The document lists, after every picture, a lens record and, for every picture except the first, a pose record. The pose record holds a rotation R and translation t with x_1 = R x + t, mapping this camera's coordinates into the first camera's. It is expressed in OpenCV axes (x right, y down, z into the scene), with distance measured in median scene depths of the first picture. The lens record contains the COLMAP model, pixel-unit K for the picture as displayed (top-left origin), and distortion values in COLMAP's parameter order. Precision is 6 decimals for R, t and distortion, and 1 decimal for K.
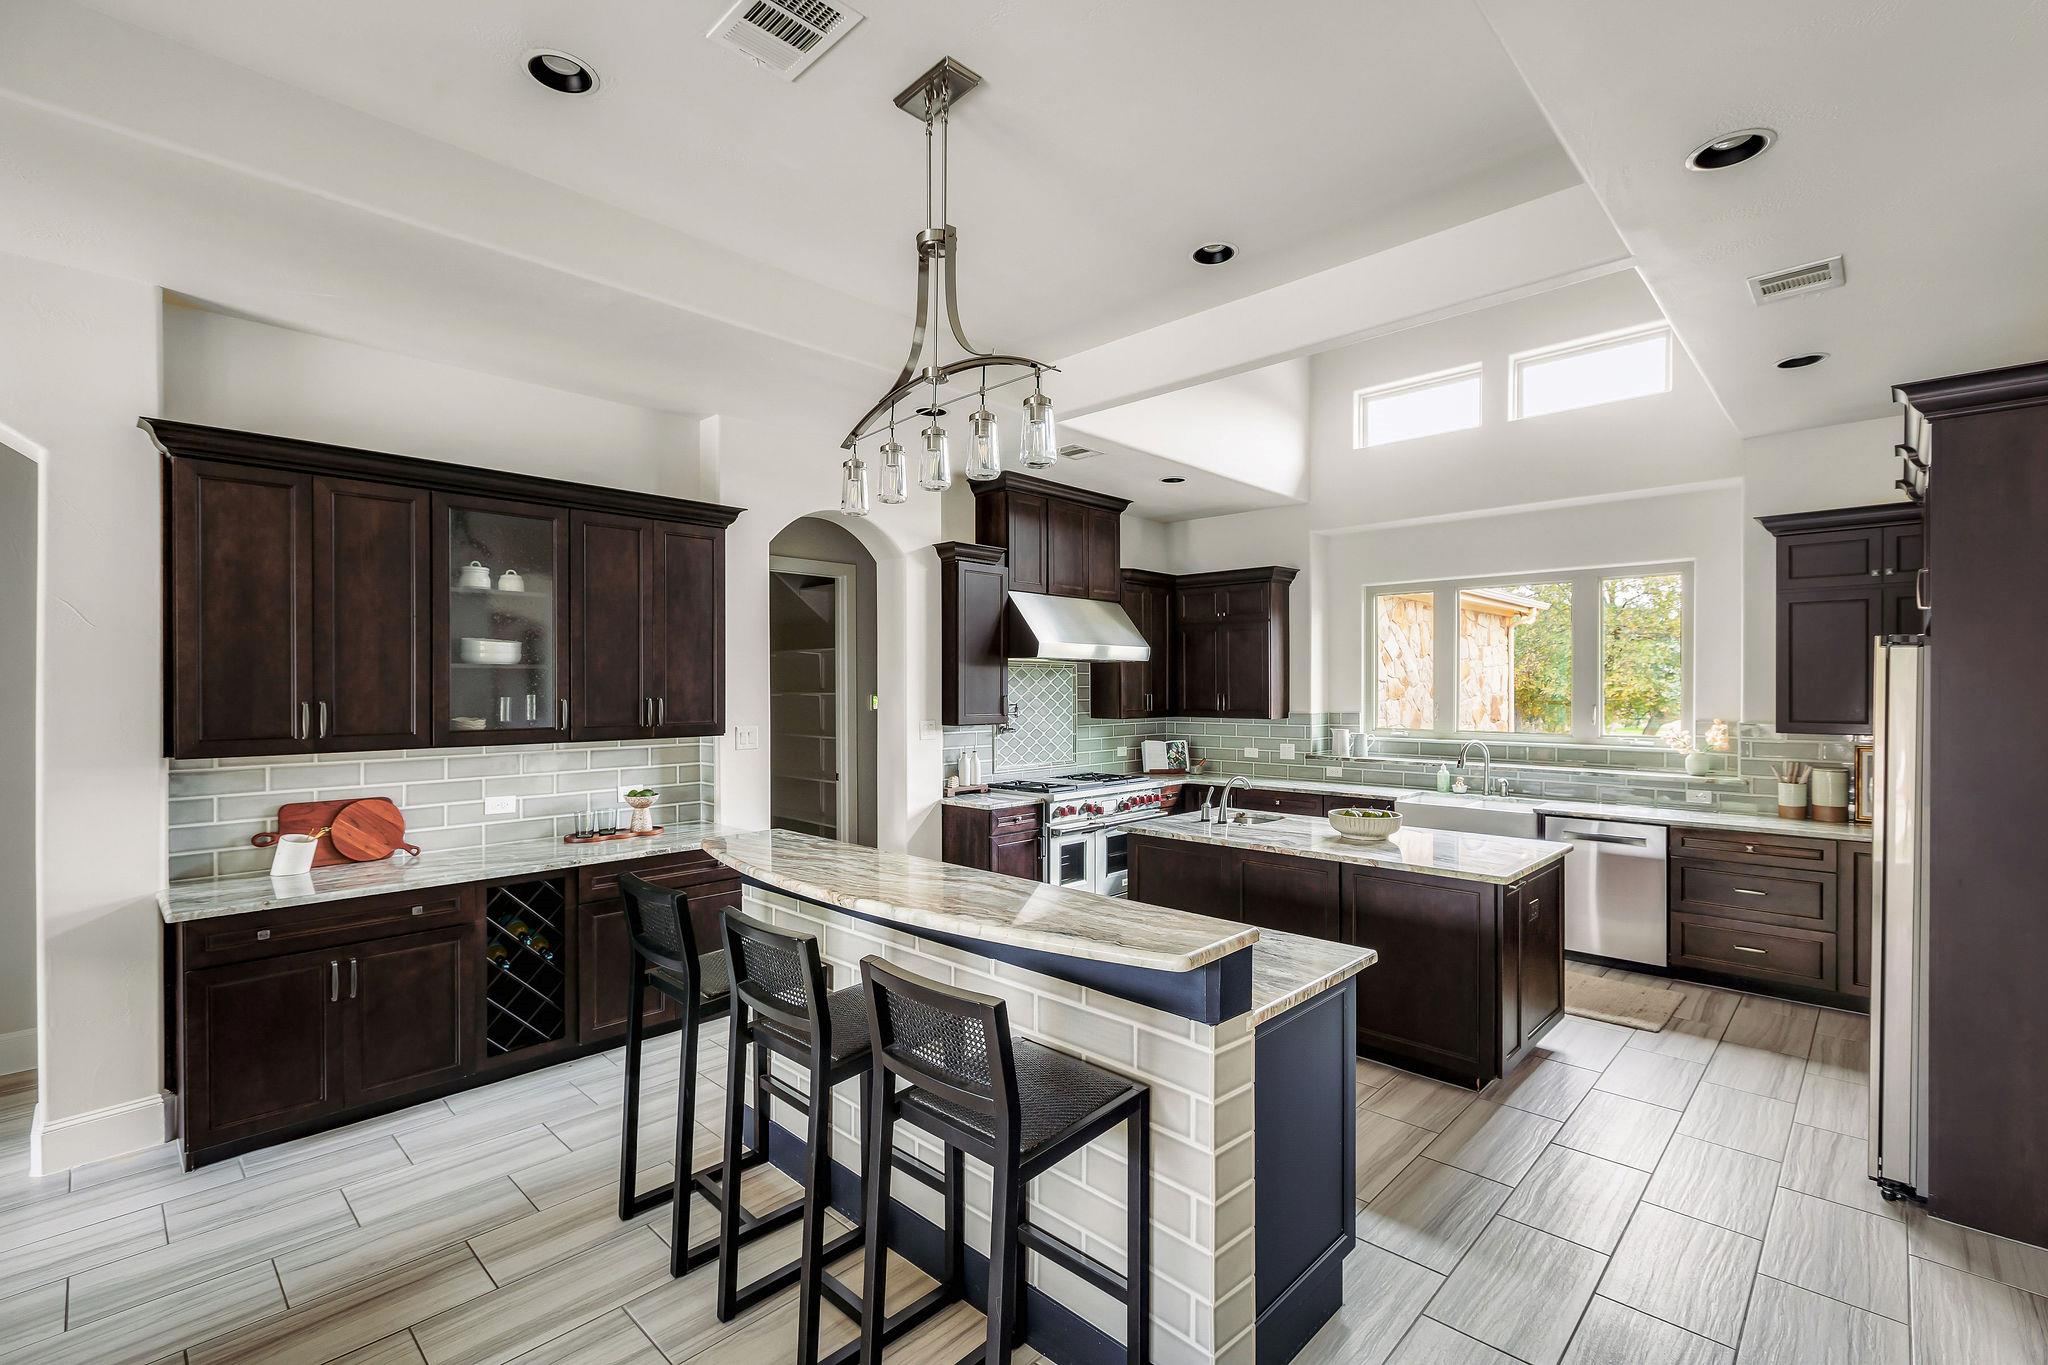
lens RADIAL K [[903.1, 0, 1024.0], [0, 903.1, 682.5], [0, 0, 1]] dist [-0.002200, -0.000001]
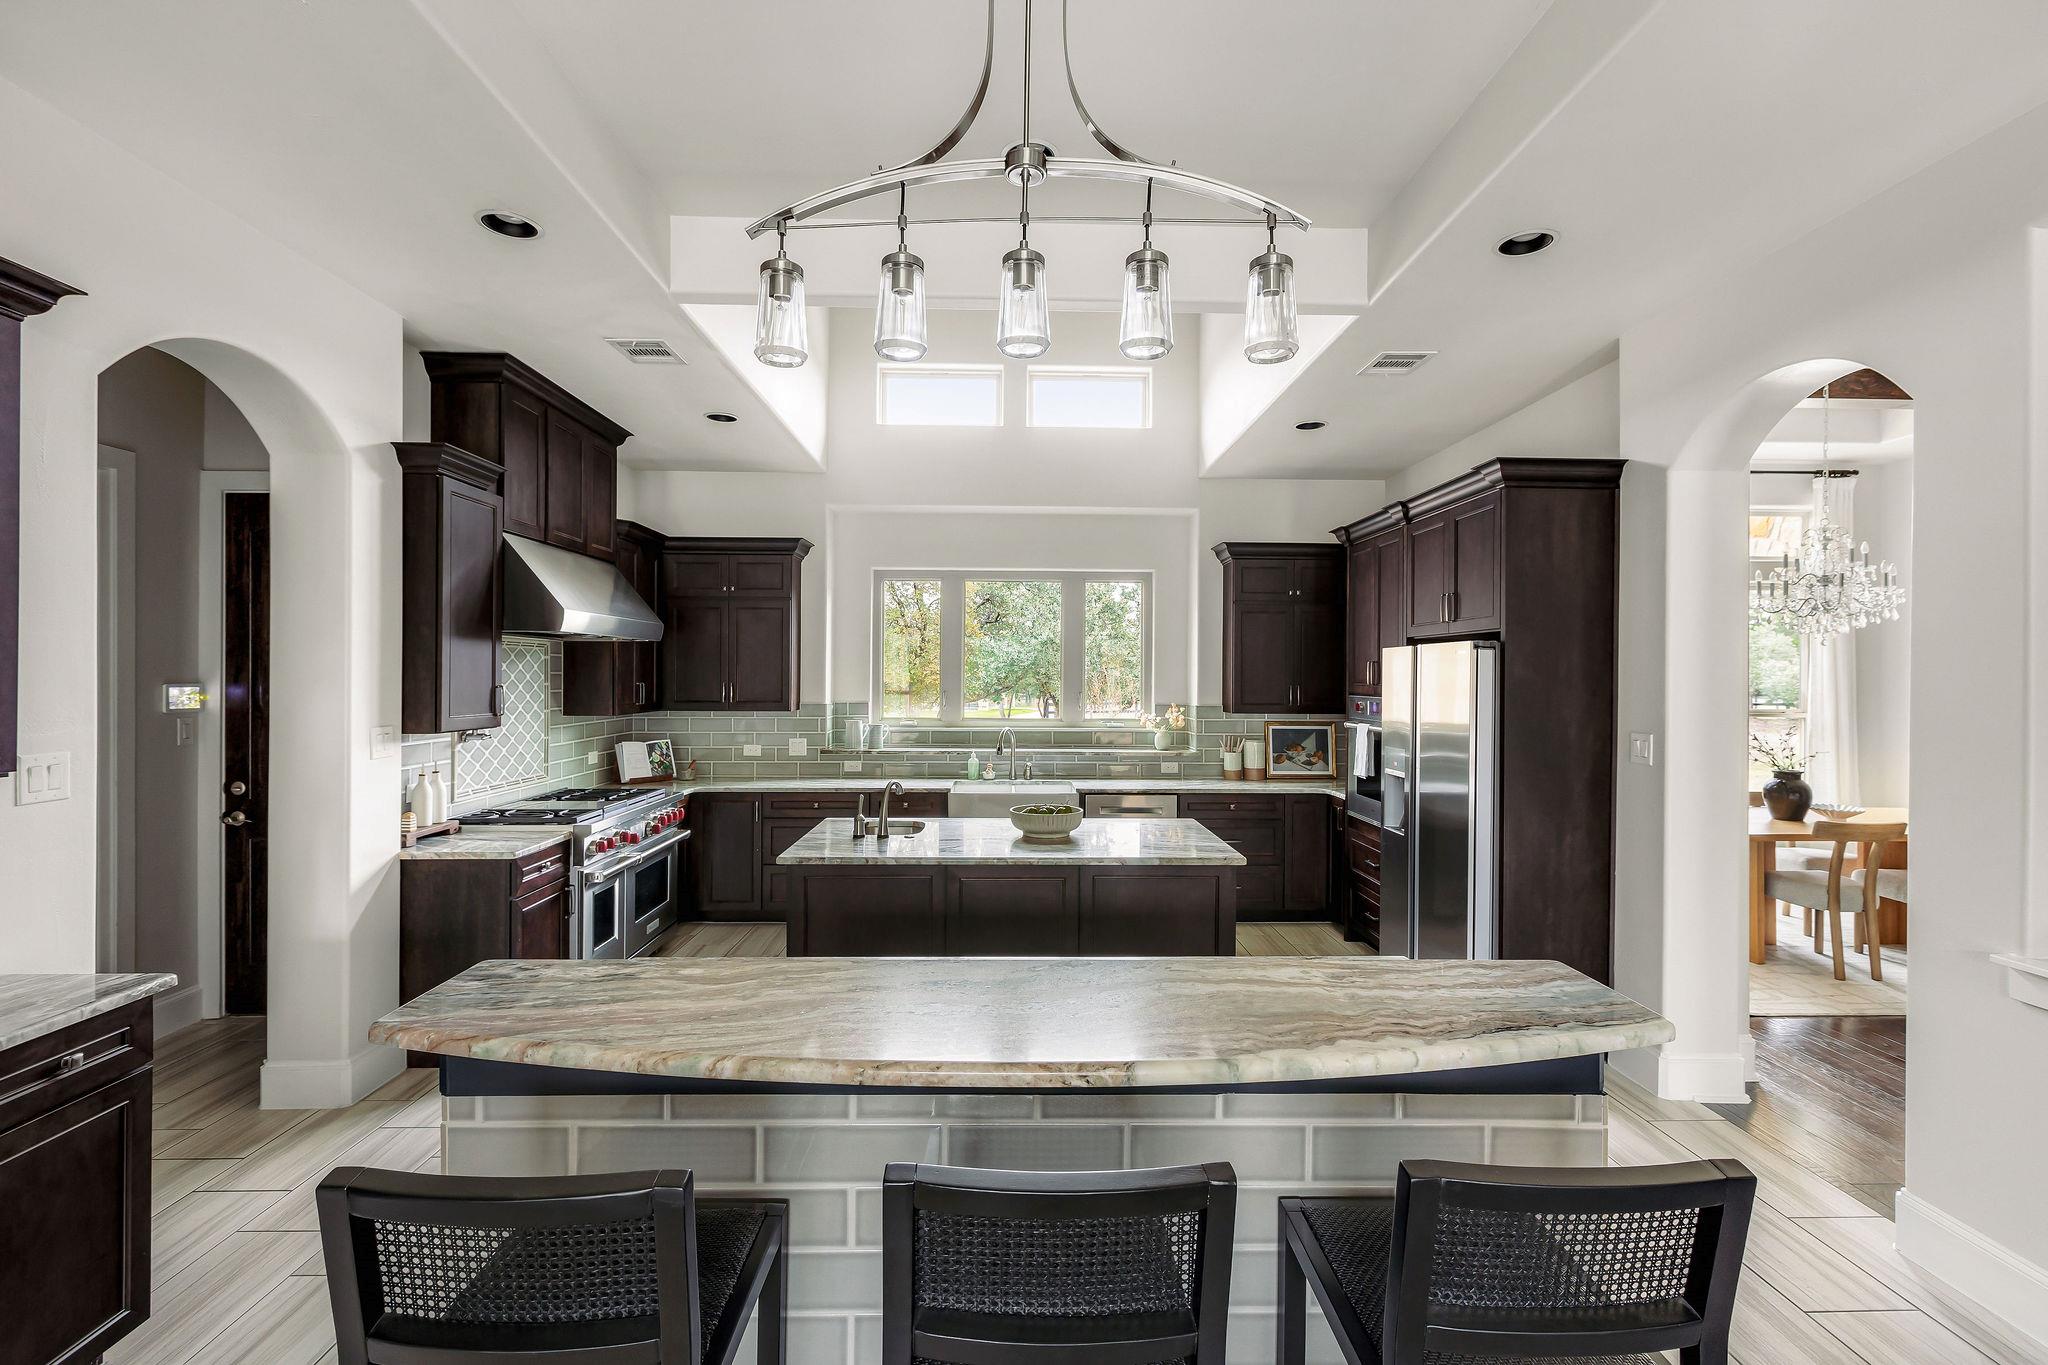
lens RADIAL K [[910.8, 0, 1020.8], [0, 910.8, 675.6], [0, 0, 1]] dist [0.001358, 0.000097]
pose [[0.702758, 0.004782, 0.711413, -0.235358], [-0.009797, 0.999948, 0.002956, 0.000907], [-0.711362, -0.009047, 0.702768, 0.248193]]
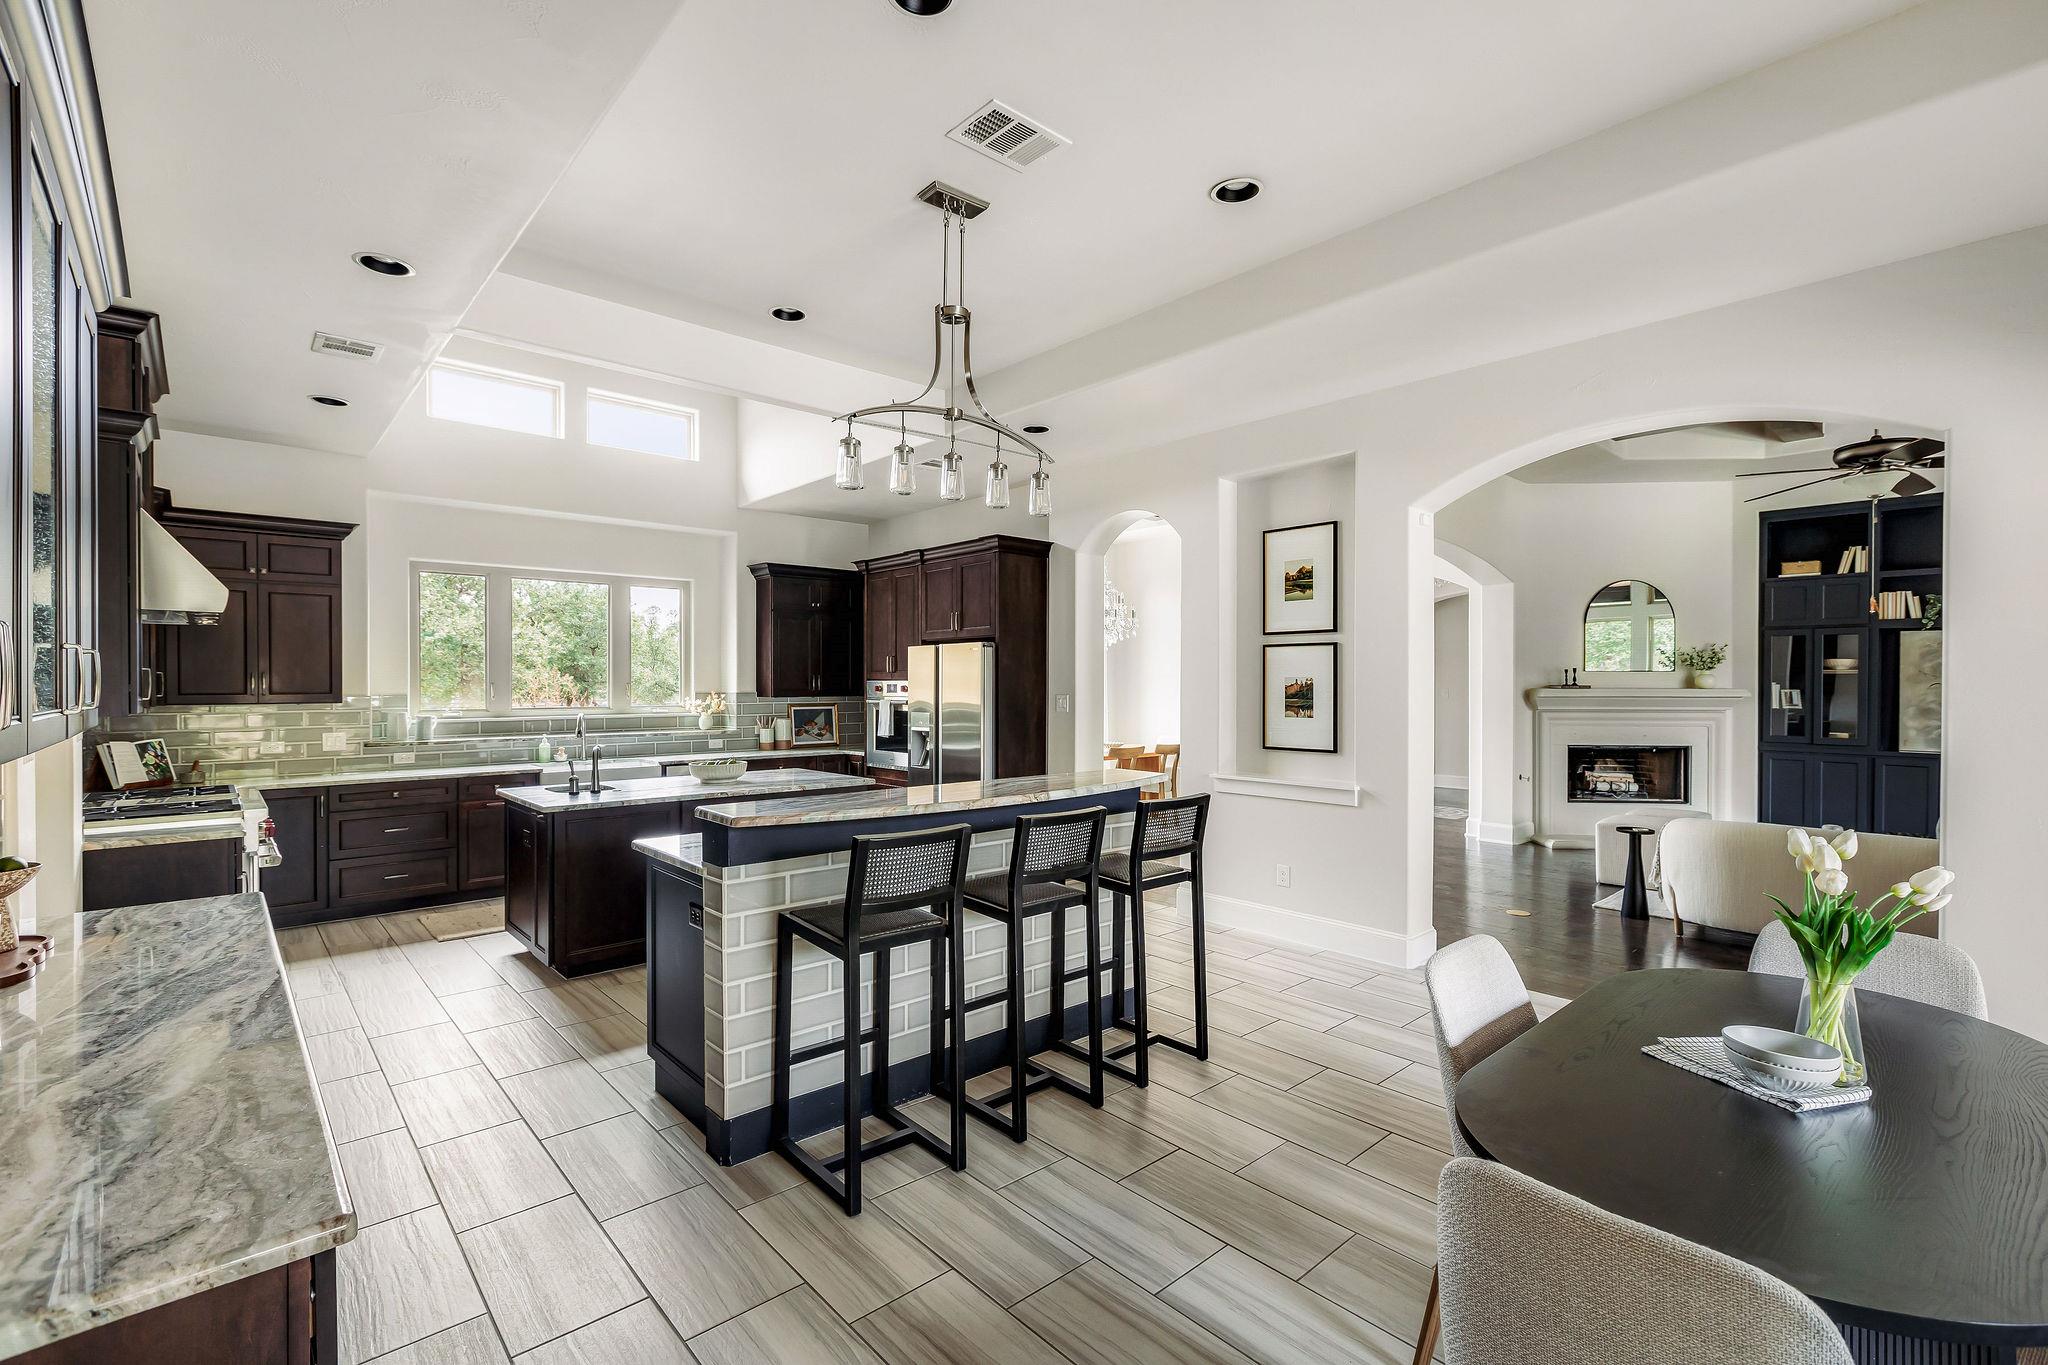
lens RADIAL K [[914.9, 0, 1016.0], [0, 914.9, 688.9], [0, 0, 1]] dist [0.002167, 0.001151]
pose [[0.072466, -0.005506, 0.997356, -0.626933], [-0.002849, 0.999980, 0.005727, 0.024003], [-0.997367, -0.003257, 0.072448, 0.354111]]
